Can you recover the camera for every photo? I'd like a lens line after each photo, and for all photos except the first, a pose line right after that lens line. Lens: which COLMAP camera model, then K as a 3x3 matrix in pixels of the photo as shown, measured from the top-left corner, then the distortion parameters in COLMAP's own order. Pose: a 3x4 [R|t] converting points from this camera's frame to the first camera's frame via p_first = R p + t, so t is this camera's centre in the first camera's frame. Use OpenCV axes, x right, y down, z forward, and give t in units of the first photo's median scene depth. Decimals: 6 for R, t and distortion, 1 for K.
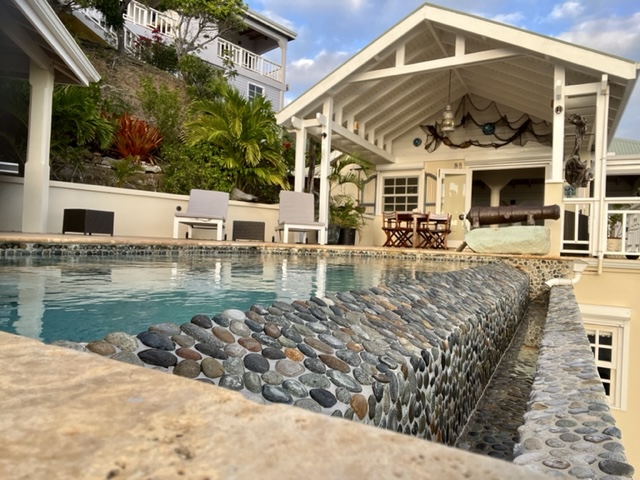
lens RADIAL K [[426.4, 0, 319.4], [0, 426.4, 249.7], [0, 0, 1]] dist [0.040226, -0.001330]
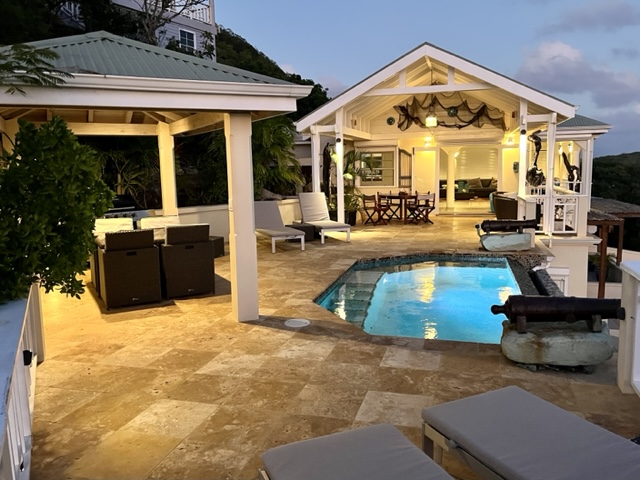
lens RADIAL K [[490.4, 0, 320.0], [0, 490.4, 240.0], [0, 0, 1]] dist [0.001822, 0.001271]
pose [[0.977804, -0.079406, 0.193892, -0.243105], [0.056803, 0.991211, 0.119478, -0.119596], [-0.201675, -0.105813, 0.973720, -0.252830]]
